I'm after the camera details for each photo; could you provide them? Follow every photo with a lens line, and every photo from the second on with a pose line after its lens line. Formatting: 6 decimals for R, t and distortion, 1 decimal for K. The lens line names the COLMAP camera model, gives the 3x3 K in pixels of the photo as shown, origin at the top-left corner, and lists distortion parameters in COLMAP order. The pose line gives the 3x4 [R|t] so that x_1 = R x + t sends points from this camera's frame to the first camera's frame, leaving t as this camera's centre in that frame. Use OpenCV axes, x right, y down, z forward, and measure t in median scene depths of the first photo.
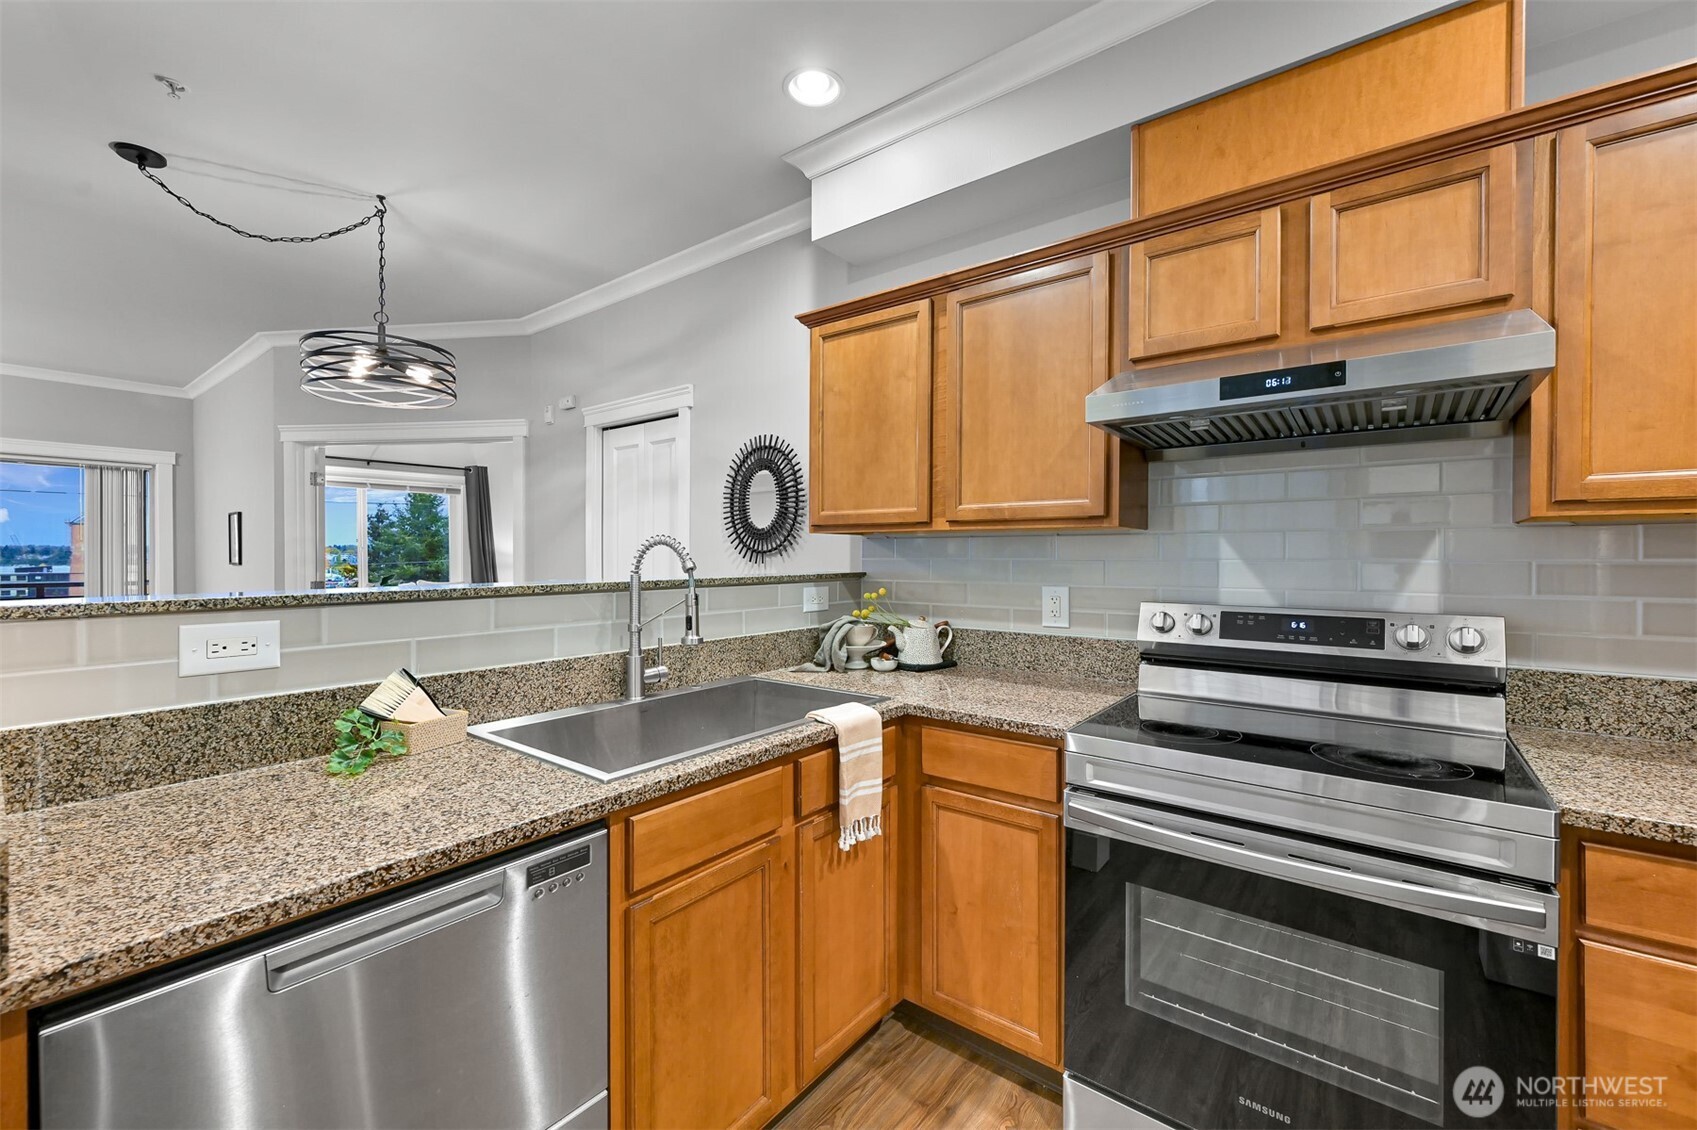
lens RADIAL K [[682.9, 0, 851.9], [0, 682.9, 557.7], [0, 0, 1]] dist [-0.002341, -0.000408]
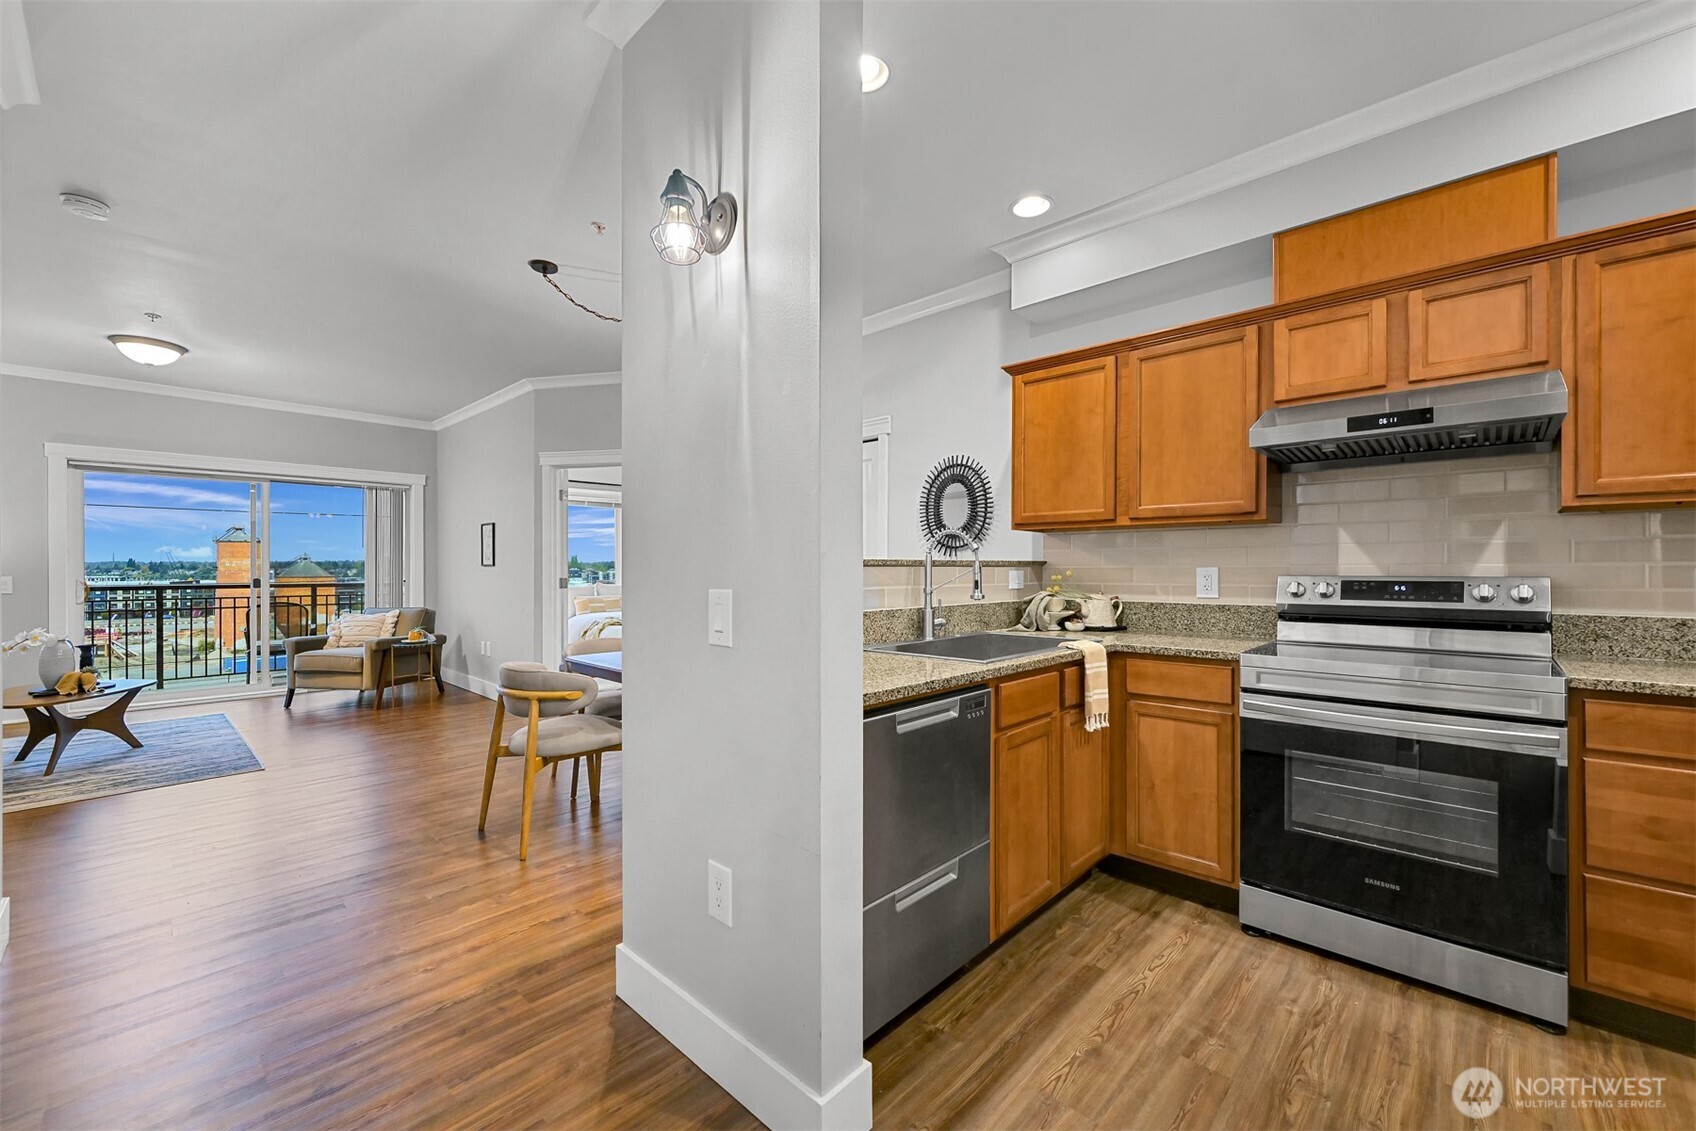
lens RADIAL K [[681.8, 0, 870.0], [0, 681.8, 567.7], [0, 0, 1]] dist [-0.009060, 0.000326]
pose [[0.997138, -0.005034, -0.075441, -0.340358], [0.004803, 0.999983, -0.003248, 0.058520], [0.075456, 0.002877, 0.997145, -0.489683]]
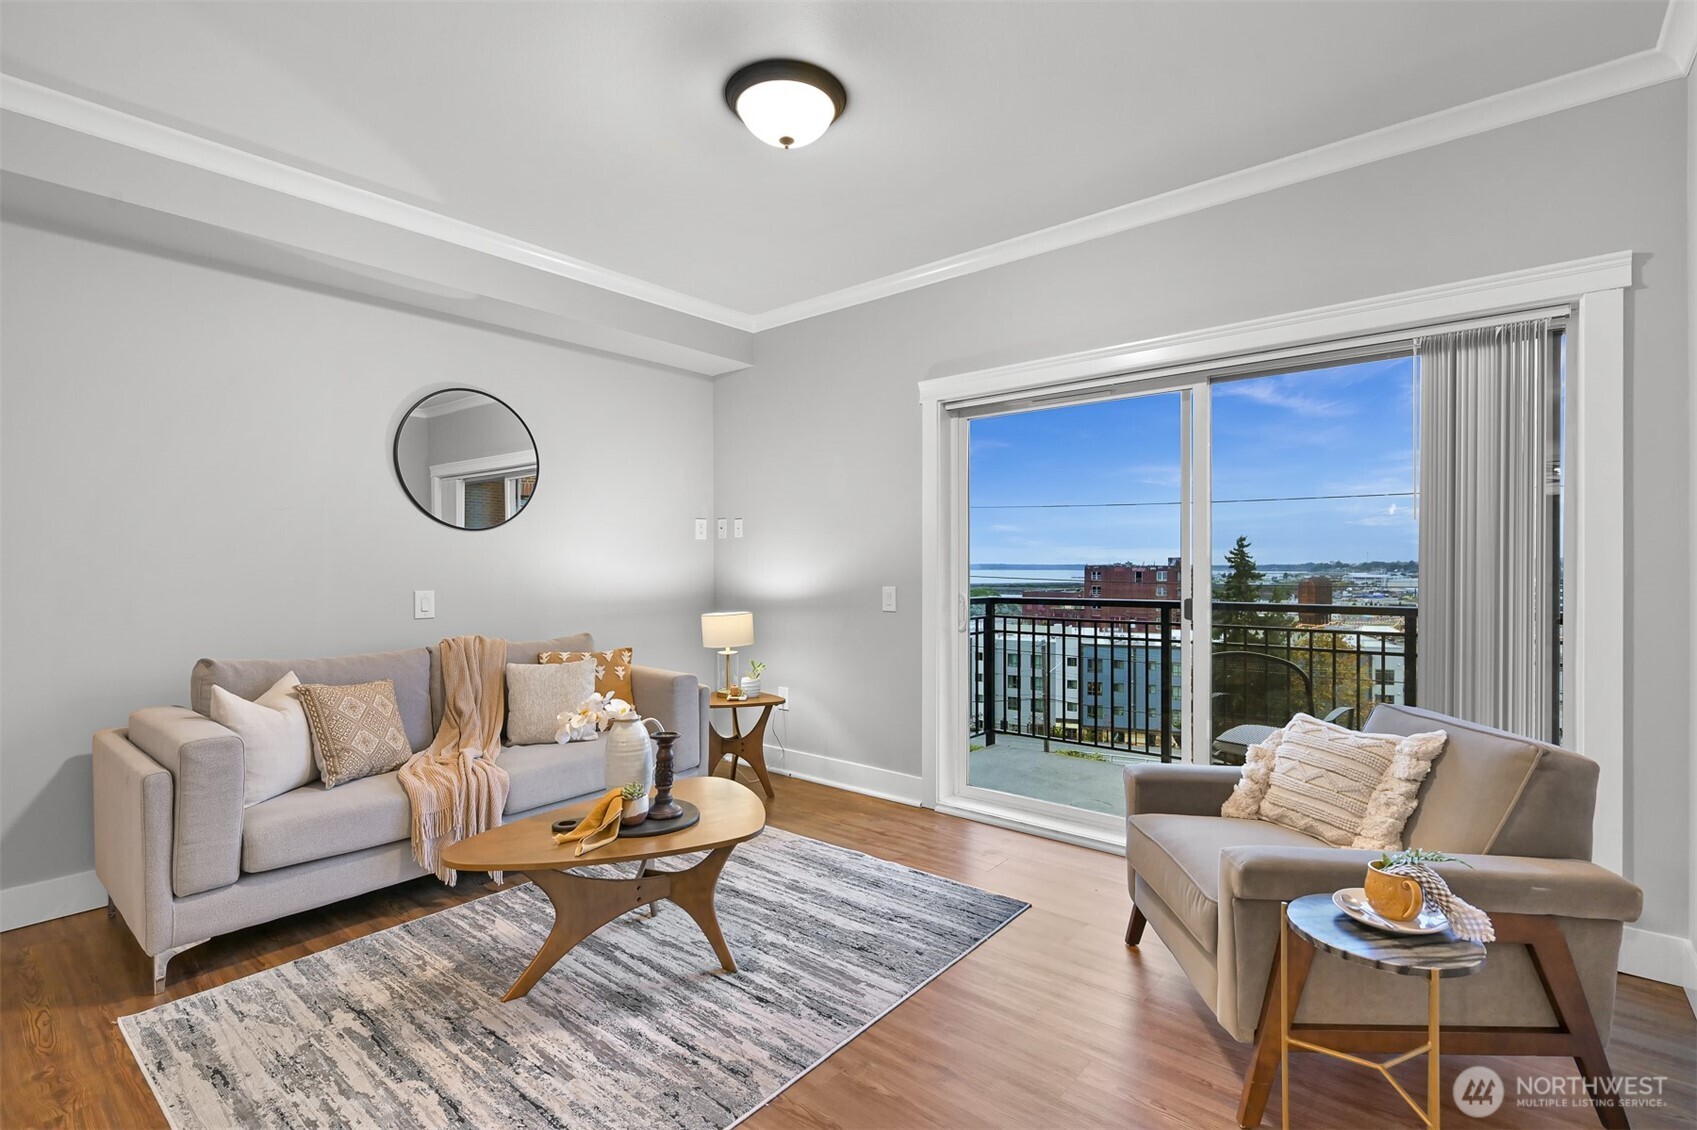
lens RADIAL K [[792.7, 0, 856.7], [0, 792.7, 567.7], [0, 0, 1]] dist [0.000316, 0.000227]
pose [[-0.027429, -0.000751, -0.999623, -1.906289], [-0.002540, 0.999997, -0.000682, 0.017620], [0.999621, 0.002521, -0.027431, 2.060715]]
